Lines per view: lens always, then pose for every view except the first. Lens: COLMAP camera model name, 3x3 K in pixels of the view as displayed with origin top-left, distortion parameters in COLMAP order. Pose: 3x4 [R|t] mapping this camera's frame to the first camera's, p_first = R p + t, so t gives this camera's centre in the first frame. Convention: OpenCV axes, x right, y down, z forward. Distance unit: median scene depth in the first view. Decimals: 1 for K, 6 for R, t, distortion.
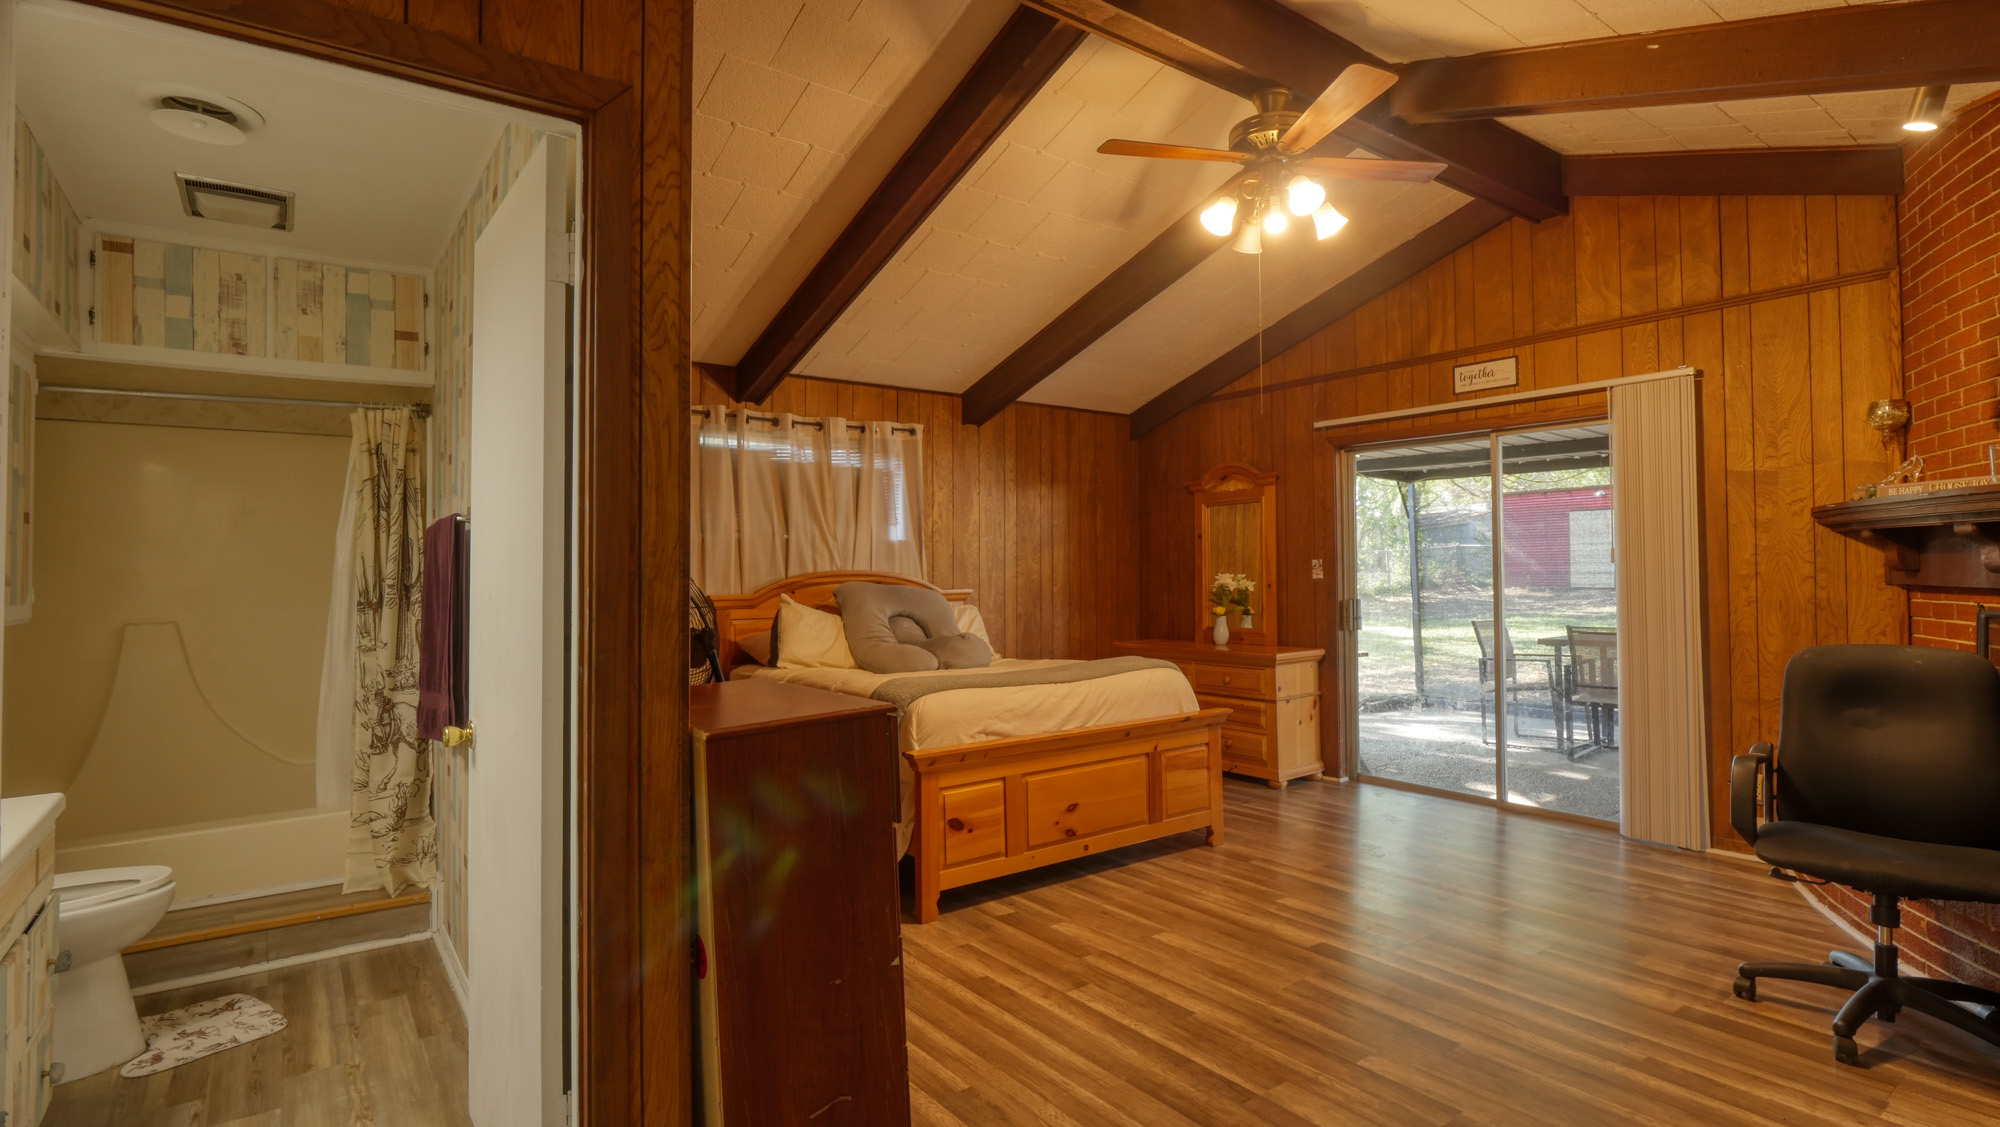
lens RADIAL K [[974.8, 0, 1005.9], [0, 974.8, 547.7], [0, 0, 1]] dist [-0.017064, 0.001762]
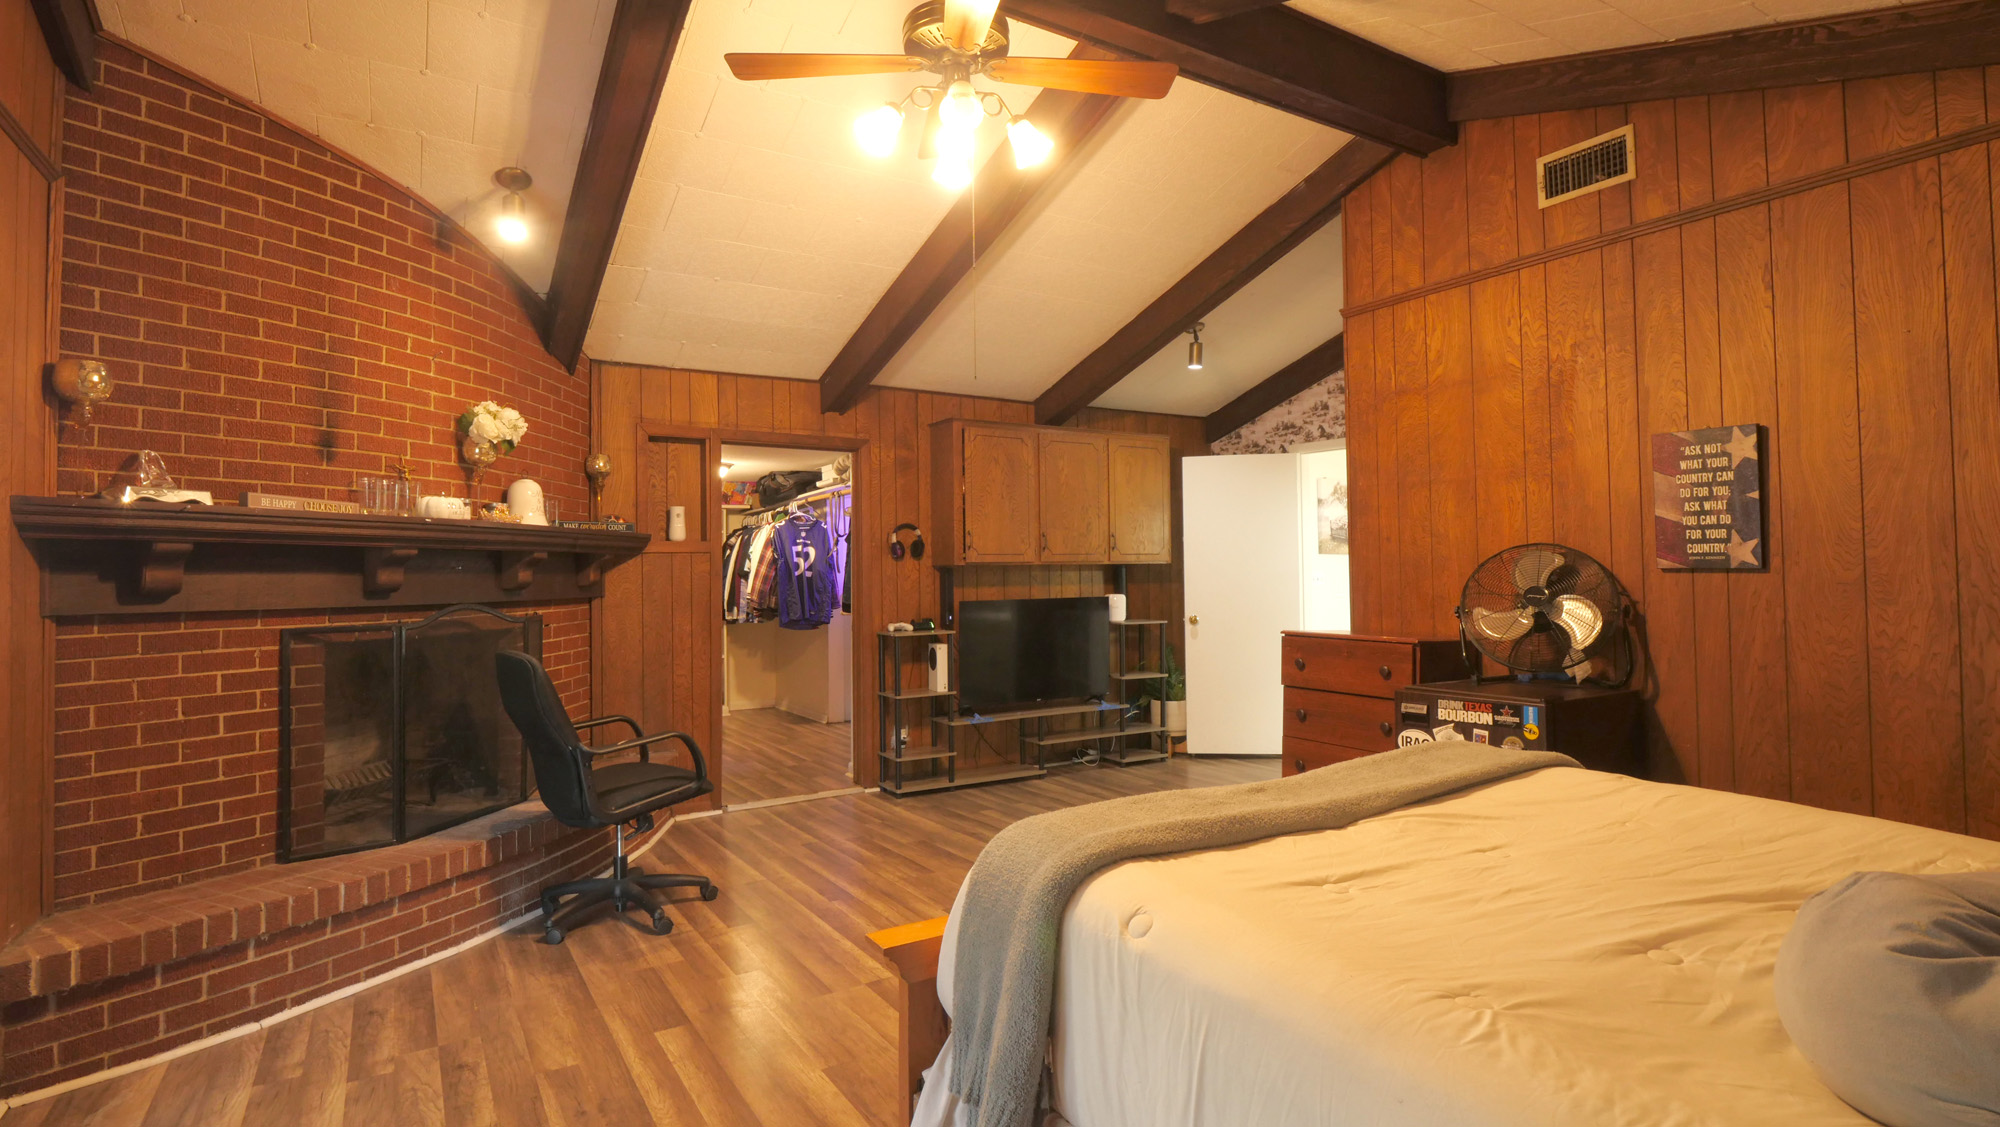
lens RADIAL K [[972.7, 0, 1008.9], [0, 972.7, 546.1], [0, 0, 1]] dist [-0.012397, -0.001491]
pose [[-0.996704, 0.023885, 0.077522, 0.147022], [0.019766, 0.998374, -0.053469, 0.033716], [-0.078674, -0.051761, -0.995556, 1.454519]]
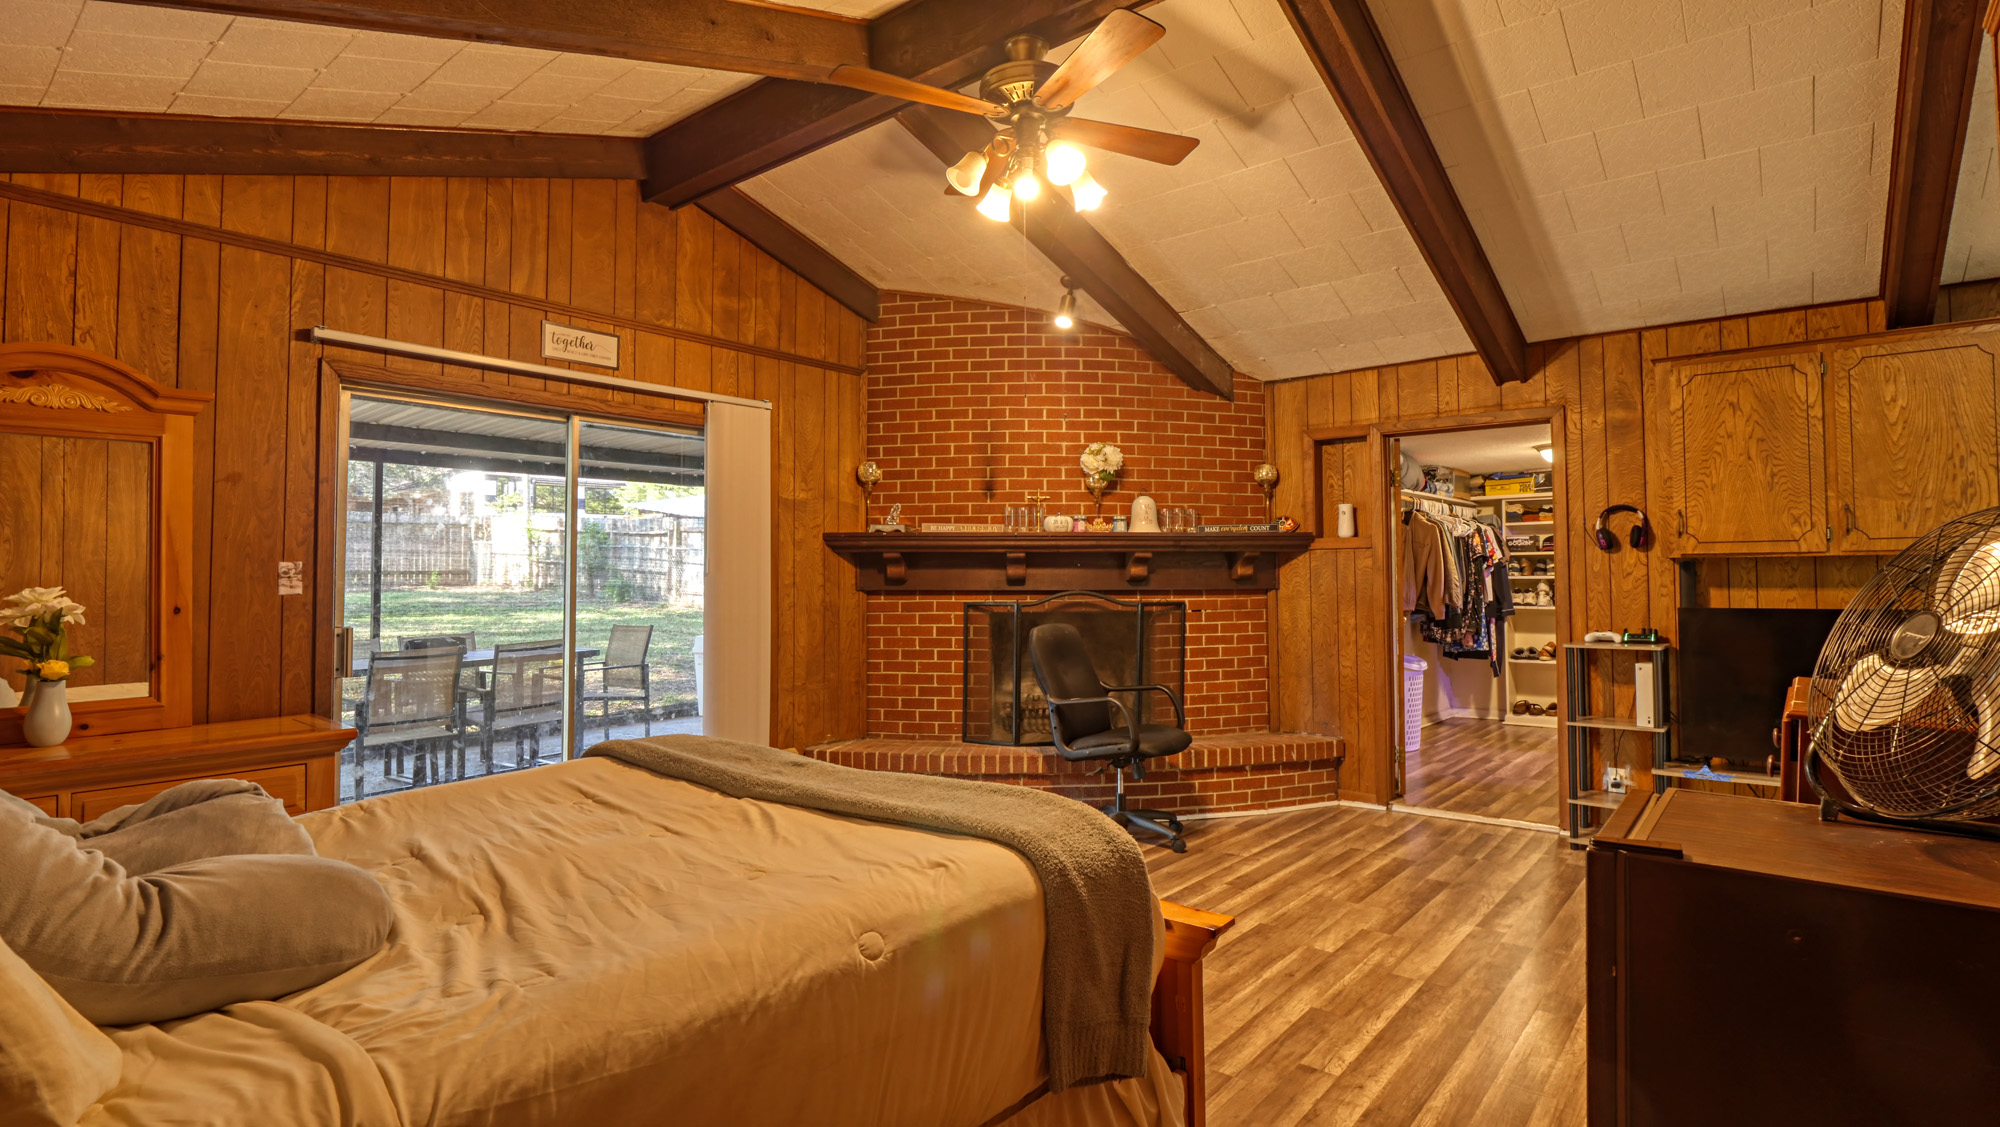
lens RADIAL K [[972.7, 0, 1008.9], [0, 972.7, 546.1], [0, 0, 1]] dist [-0.012397, -0.001491]
pose [[-0.243407, 0.040250, 0.969089, -0.469483], [-0.016743, 0.998815, -0.045690, 0.030610], [-0.969780, -0.027347, -0.242445, 1.005566]]
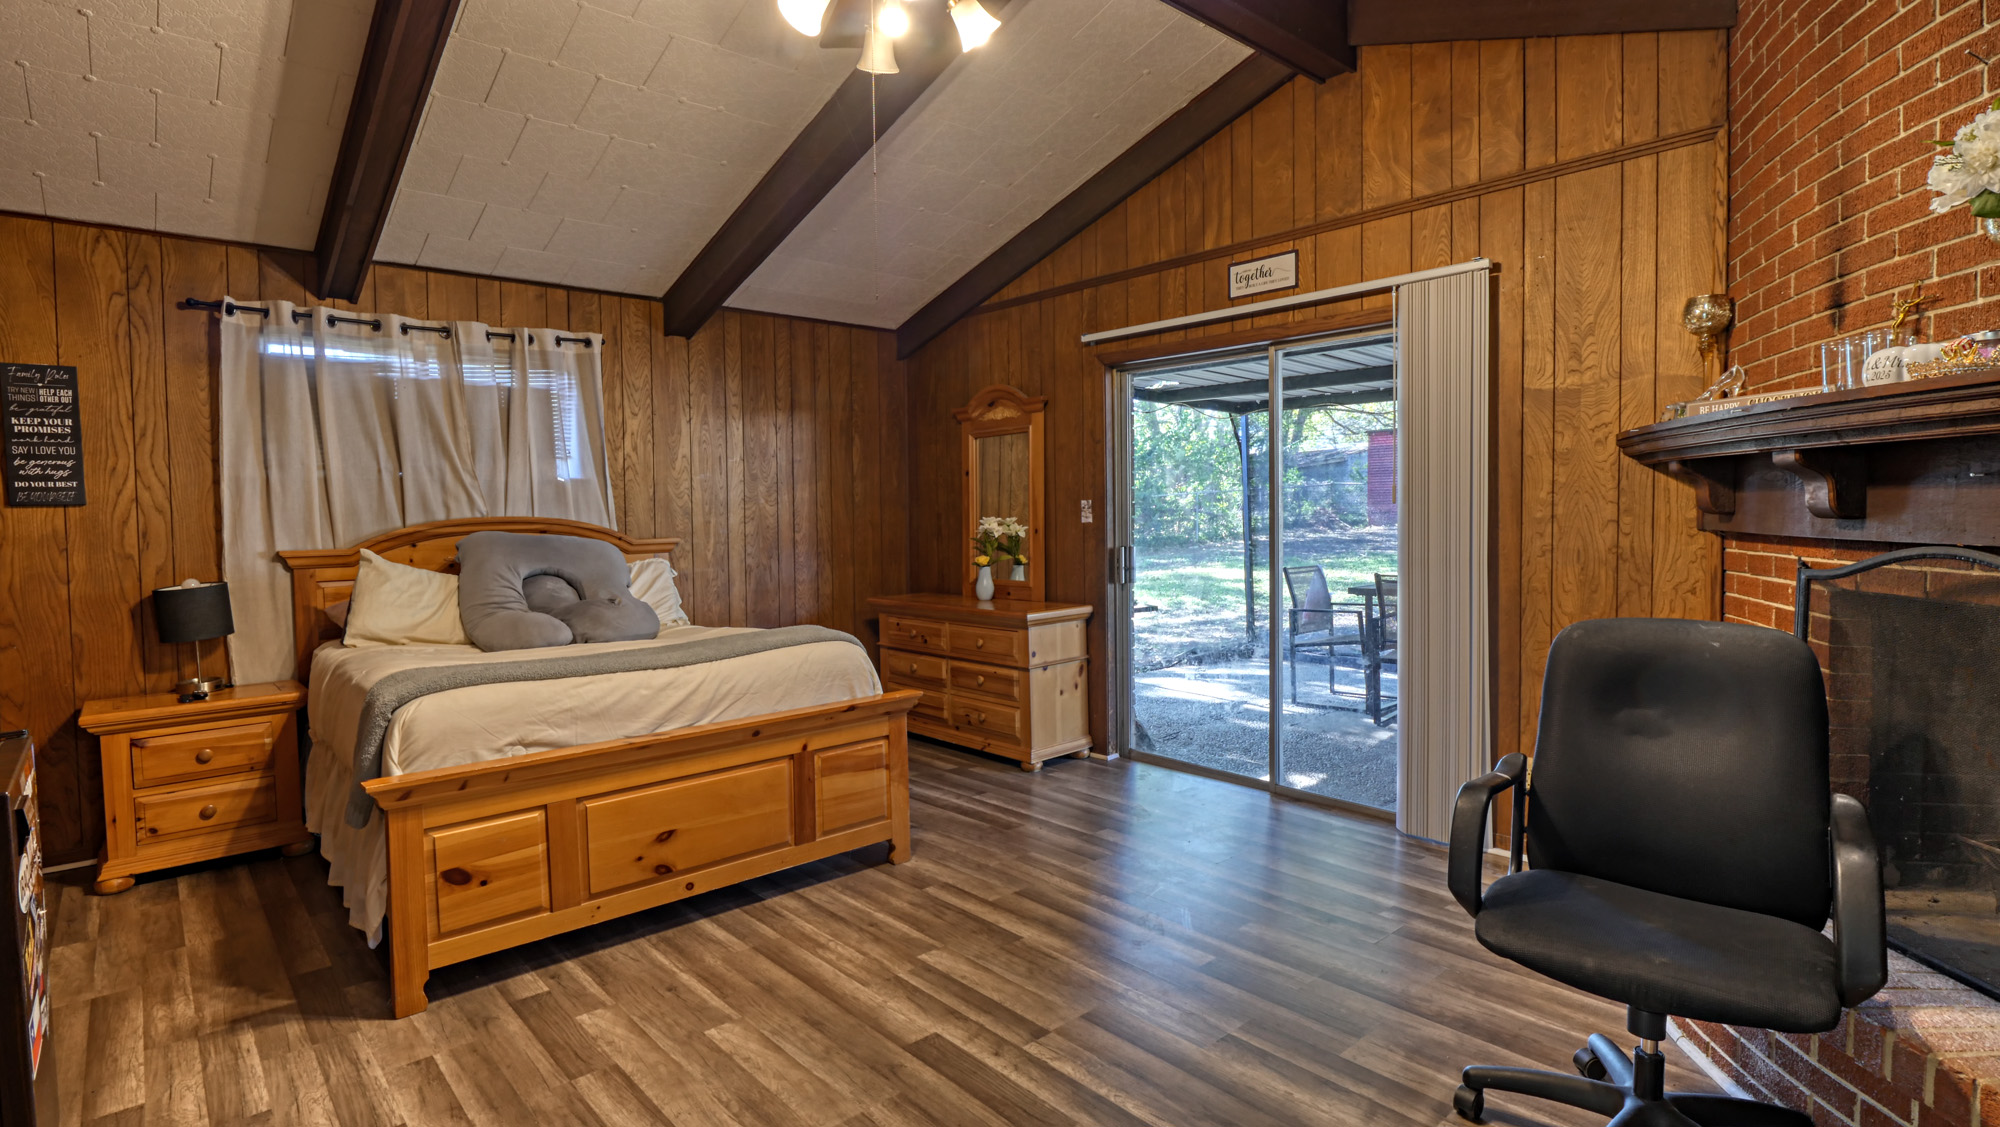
lens RADIAL K [[972.7, 0, 1008.9], [0, 972.7, 546.1], [0, 0, 1]] dist [-0.012397, -0.001491]
pose [[0.995541, -0.009077, 0.093891, 0.239545], [0.003343, 0.998129, 0.061050, 0.000441], [-0.094270, -0.060463, 0.993709, 0.226769]]
